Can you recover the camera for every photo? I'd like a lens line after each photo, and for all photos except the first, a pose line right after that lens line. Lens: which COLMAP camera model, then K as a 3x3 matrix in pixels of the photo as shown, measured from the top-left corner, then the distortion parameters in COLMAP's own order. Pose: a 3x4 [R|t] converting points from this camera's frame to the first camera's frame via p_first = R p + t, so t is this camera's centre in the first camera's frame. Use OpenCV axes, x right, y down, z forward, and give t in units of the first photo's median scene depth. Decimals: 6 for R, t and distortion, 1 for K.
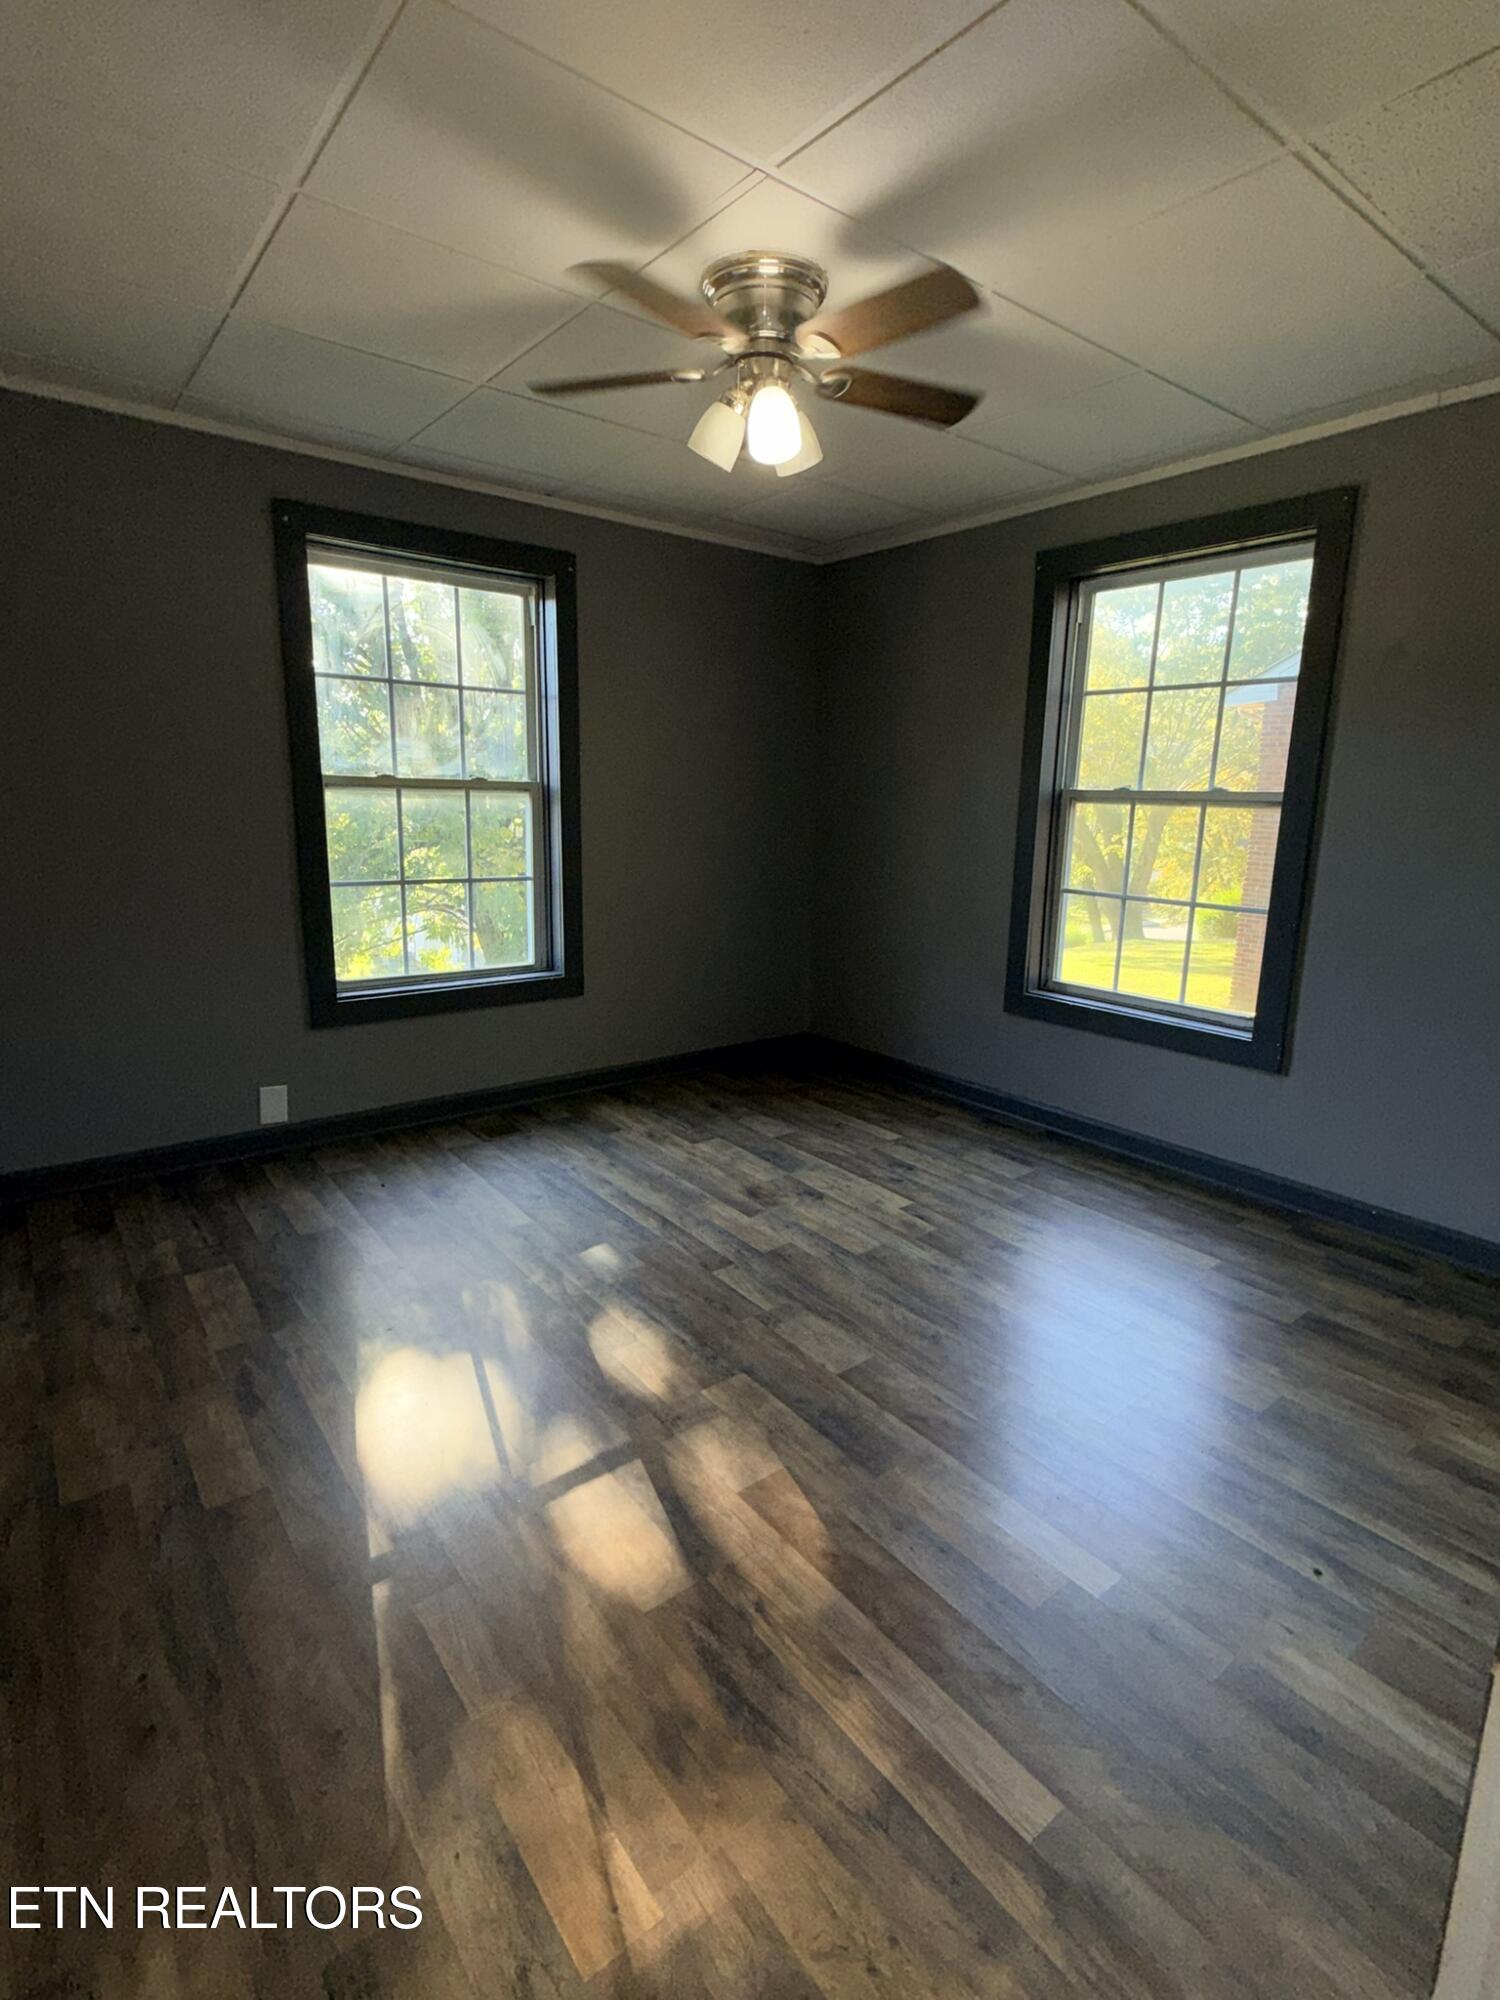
lens RADIAL K [[959.9, 0, 766.5], [0, 959.9, 1002.4], [0, 0, 1]] dist [0.000352, 0.000460]
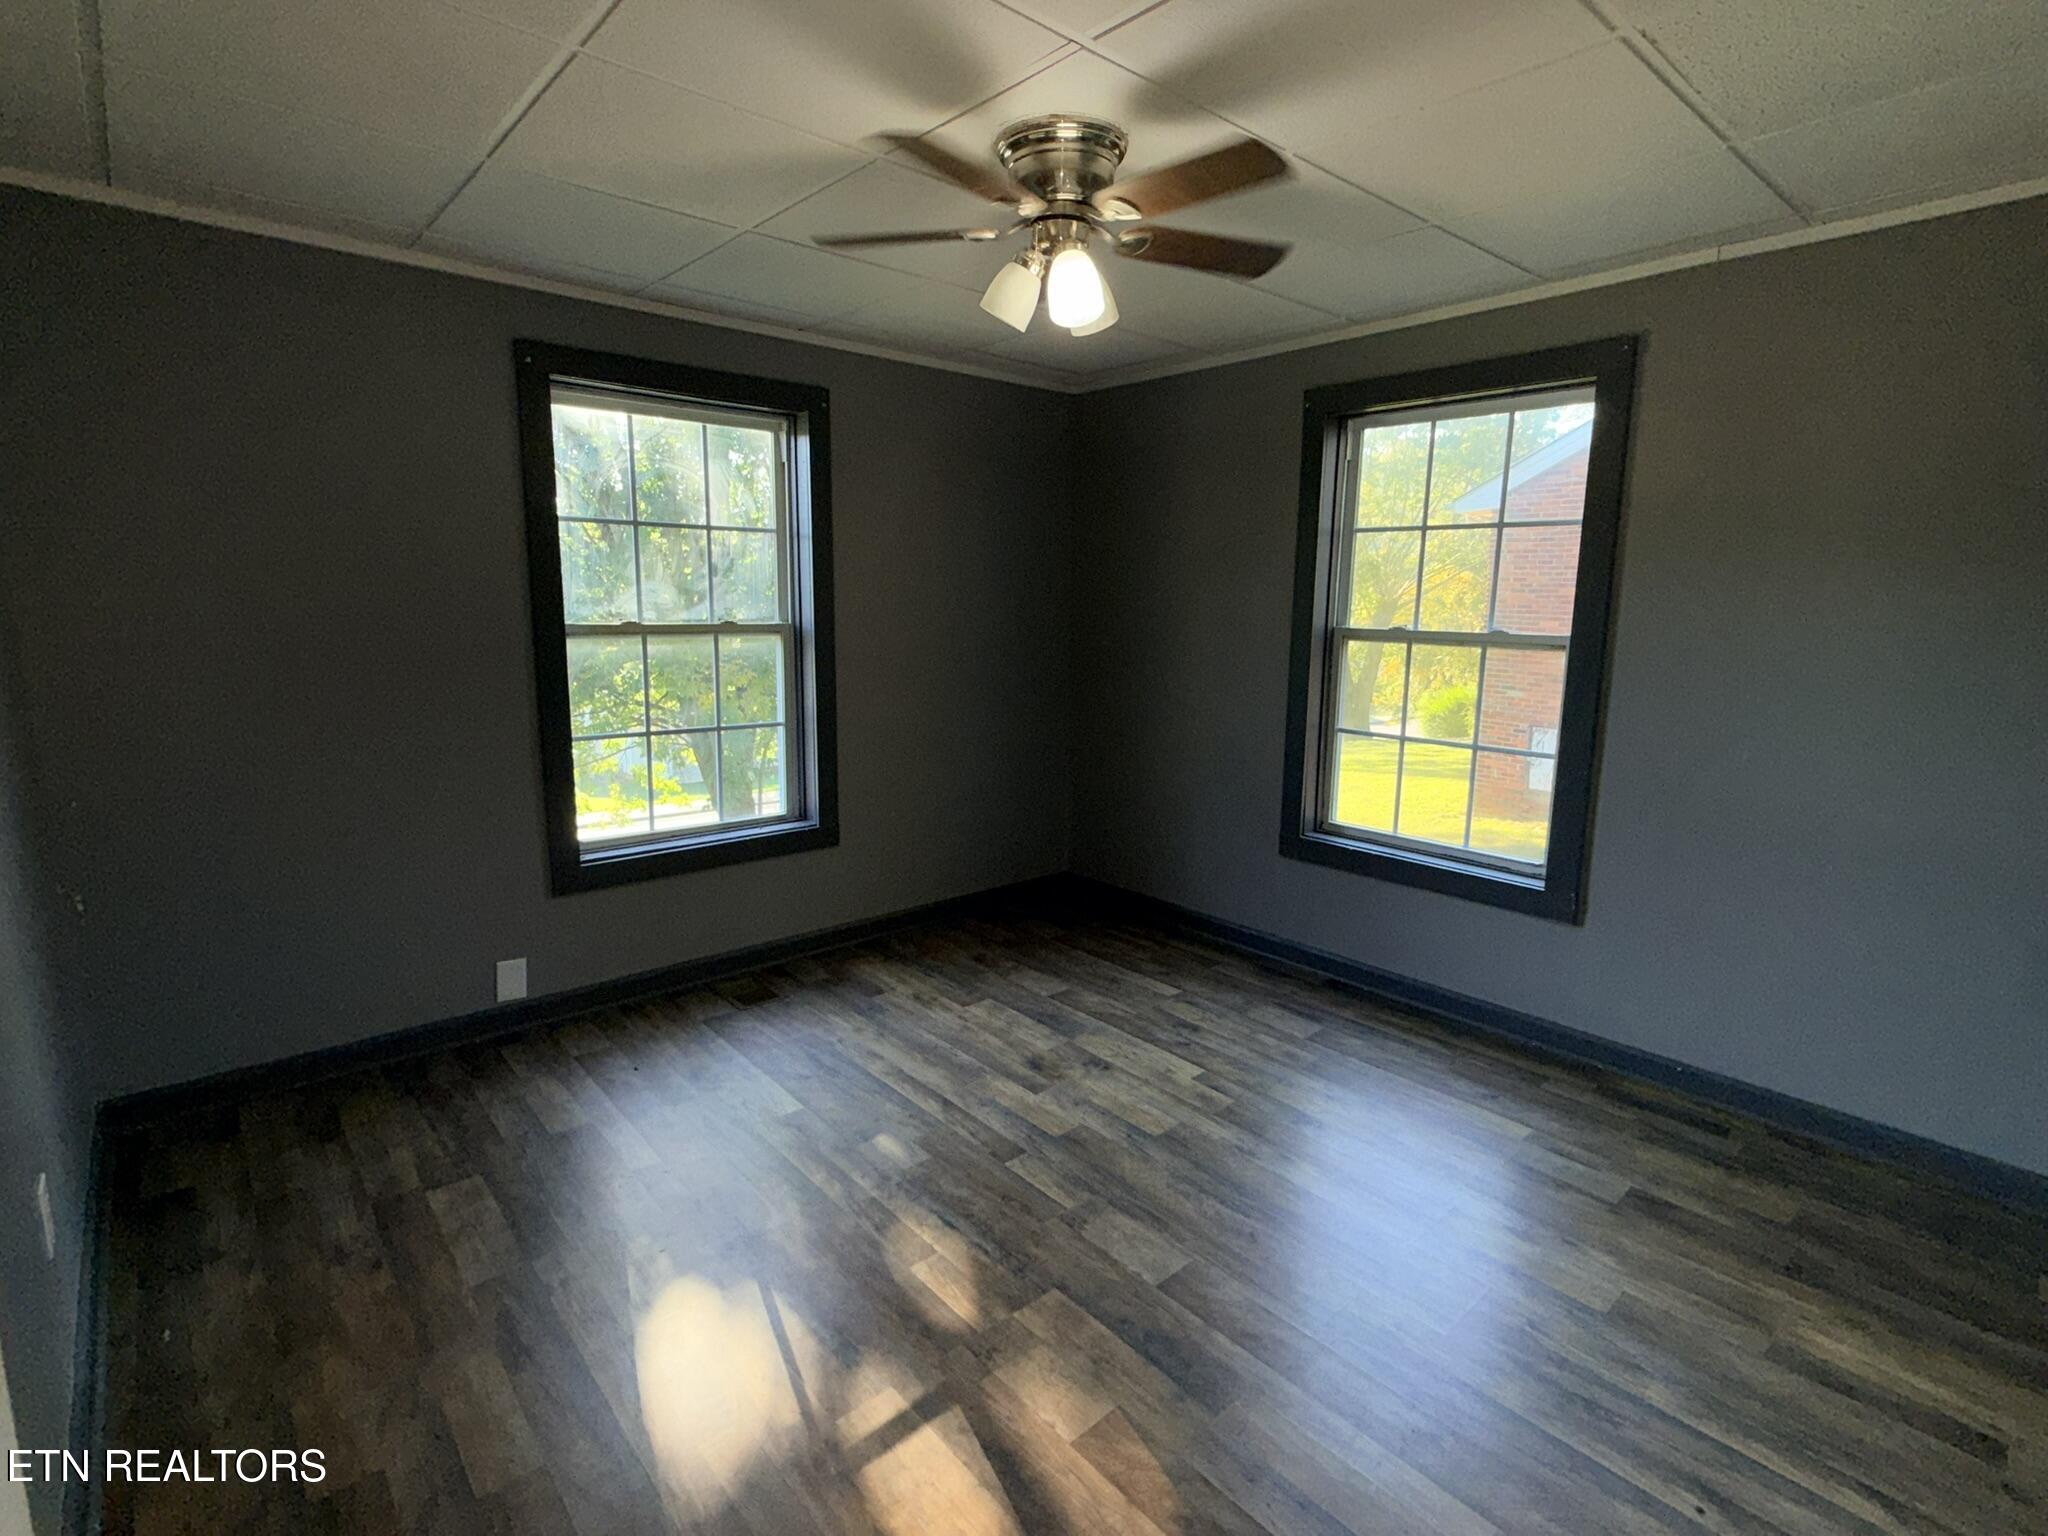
lens RADIAL K [[982.9, 0, 1025.8], [0, 982.9, 763.4], [0, 0, 1]] dist [0.000352, 0.000460]
pose [[0.998757, -0.017014, 0.046844, -0.073400], [0.018764, 0.999133, -0.037174, -0.070712], [-0.046171, 0.038007, 0.998210, 0.030593]]
